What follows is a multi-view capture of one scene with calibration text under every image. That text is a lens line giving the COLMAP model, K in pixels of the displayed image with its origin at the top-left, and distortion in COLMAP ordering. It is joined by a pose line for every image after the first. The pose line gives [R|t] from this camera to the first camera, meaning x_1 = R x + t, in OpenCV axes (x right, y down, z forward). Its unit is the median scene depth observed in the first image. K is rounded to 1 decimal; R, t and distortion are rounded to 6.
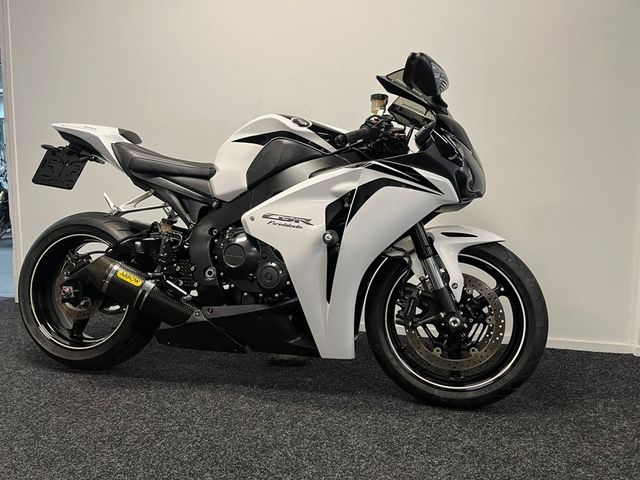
lens RADIAL K [[478.0, 0, 318.6], [0, 478.0, 245.2], [0, 0, 1]] dist [0.074701, -0.087489]
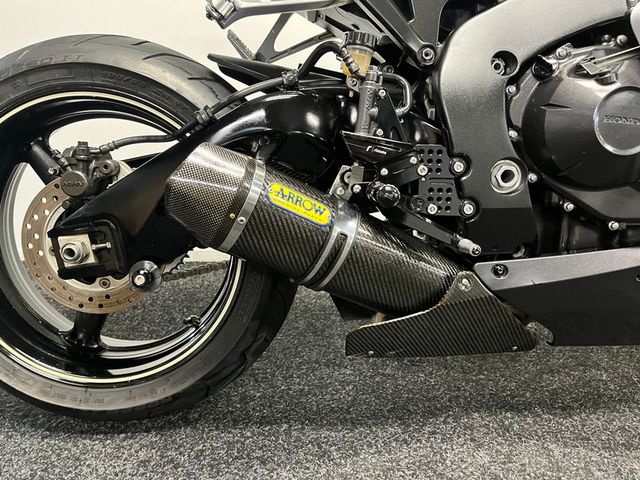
lens RADIAL K [[478.0, 0, 318.6], [0, 478.0, 245.2], [0, 0, 1]] dist [0.074701, -0.087489]
pose [[0.969284, -0.086000, 0.230416, -0.452809], [0.040481, 0.979881, 0.195437, 0.029650], [-0.242588, -0.180106, 0.953264, 0.645064]]
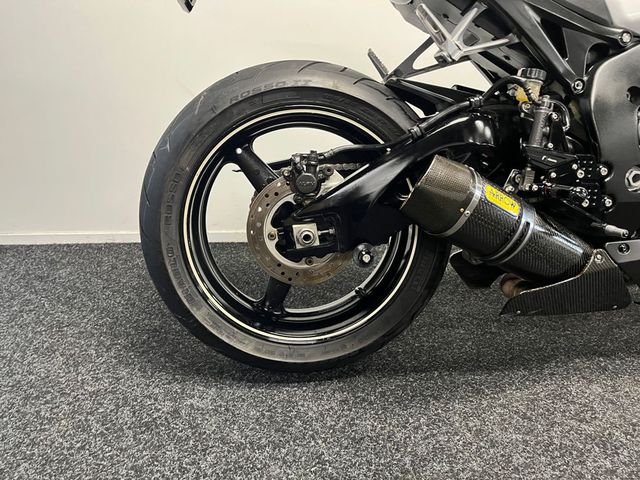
lens RADIAL K [[480.9, 0, 320.0], [0, 480.9, 240.0], [0, 0, 1]] dist [0.038390, -0.004674]
pose [[0.942238, -0.102592, 0.318845, -0.701832], [0.027949, 0.972699, 0.230380, -0.007774], [-0.333776, -0.208162, 0.919382, 0.603203]]
